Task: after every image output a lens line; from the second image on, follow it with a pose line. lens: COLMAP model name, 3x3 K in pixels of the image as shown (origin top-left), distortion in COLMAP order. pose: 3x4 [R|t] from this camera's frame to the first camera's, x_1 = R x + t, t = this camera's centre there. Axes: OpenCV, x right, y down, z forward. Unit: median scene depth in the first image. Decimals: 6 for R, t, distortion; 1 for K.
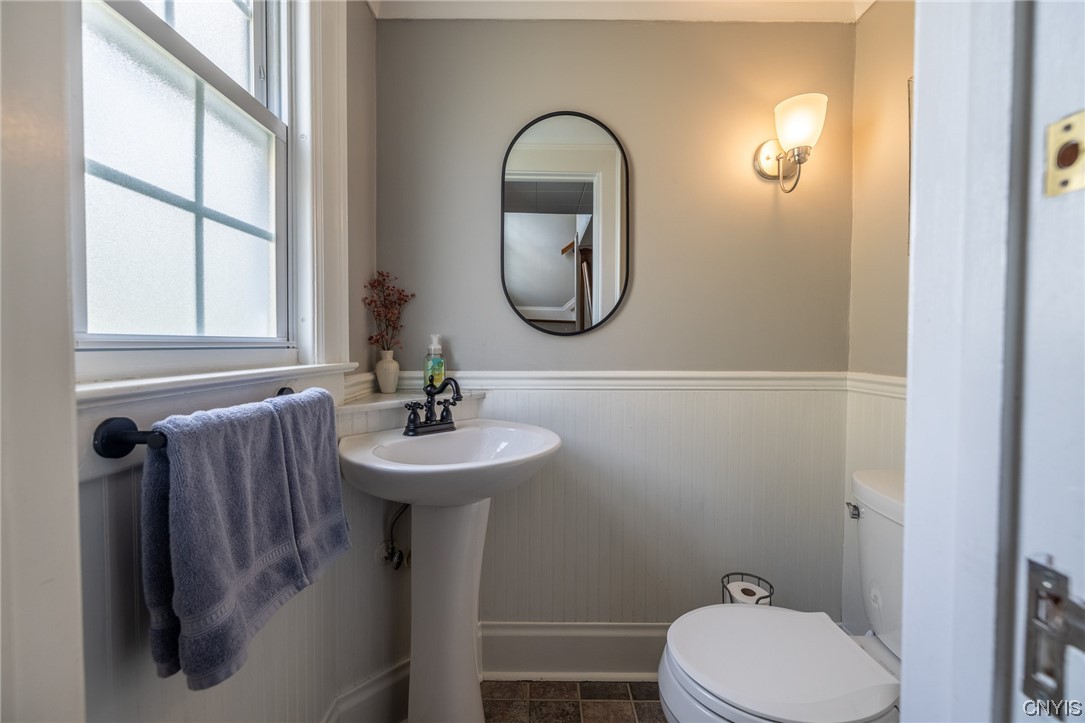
lens RADIAL K [[463.7, 0, 541.1], [0, 463.7, 361.2], [0, 0, 1]] dist [-0.000370, 0.000192]
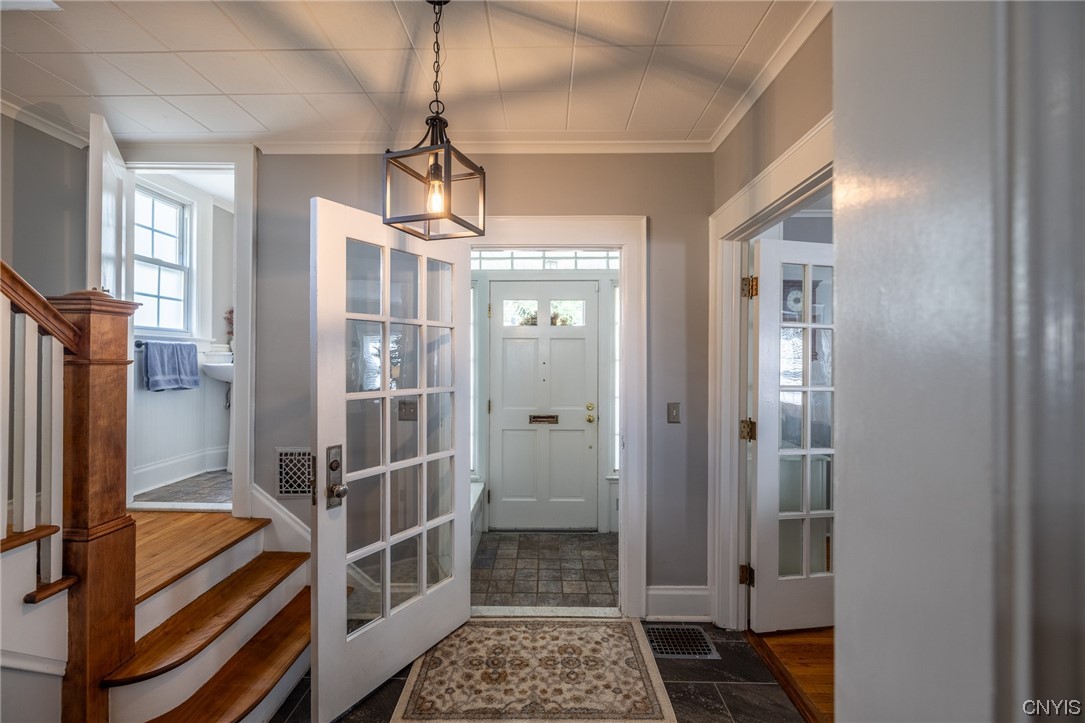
lens RADIAL K [[463.7, 0, 544.2], [0, 463.7, 356.7], [0, 0, 1]] dist [-0.000370, 0.000192]
pose [[0.999980, 0.000622, 0.006329, 2.735509], [-0.000373, 0.999231, -0.039219, 0.375227], [-0.006349, 0.039216, 0.999211, -3.205246]]
